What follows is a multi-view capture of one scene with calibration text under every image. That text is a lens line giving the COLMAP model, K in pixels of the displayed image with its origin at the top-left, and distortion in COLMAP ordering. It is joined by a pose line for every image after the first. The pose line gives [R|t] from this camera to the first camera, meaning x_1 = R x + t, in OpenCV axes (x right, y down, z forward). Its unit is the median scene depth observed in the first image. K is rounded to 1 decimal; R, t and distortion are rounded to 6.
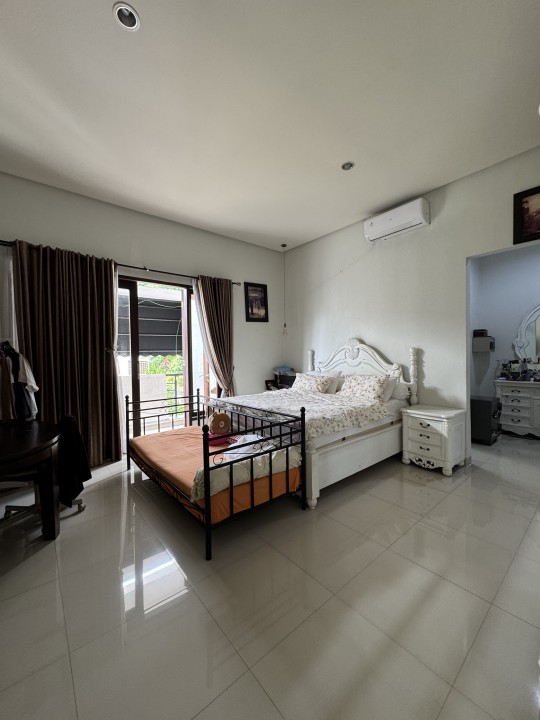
lens RADIAL K [[289.6, 0, 270.6], [0, 289.6, 360.3], [0, 0, 1]] dist [-0.000233, 0.000332]
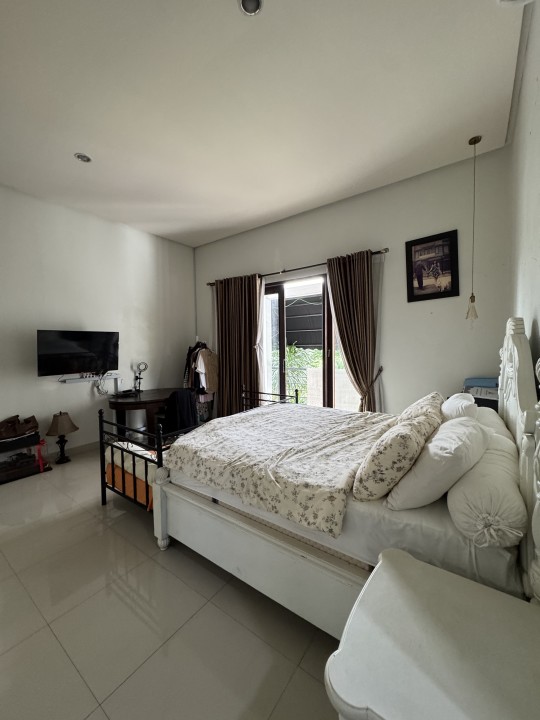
lens RADIAL K [[289.6, 0, 269.8], [0, 289.6, 358.4], [0, 0, 1]] dist [-0.000233, 0.000332]
pose [[0.248226, 0.055563, -0.967107, 0.481035], [-0.011045, 0.998451, 0.054529, -0.038279], [0.968639, -0.002854, 0.248456, 0.530509]]
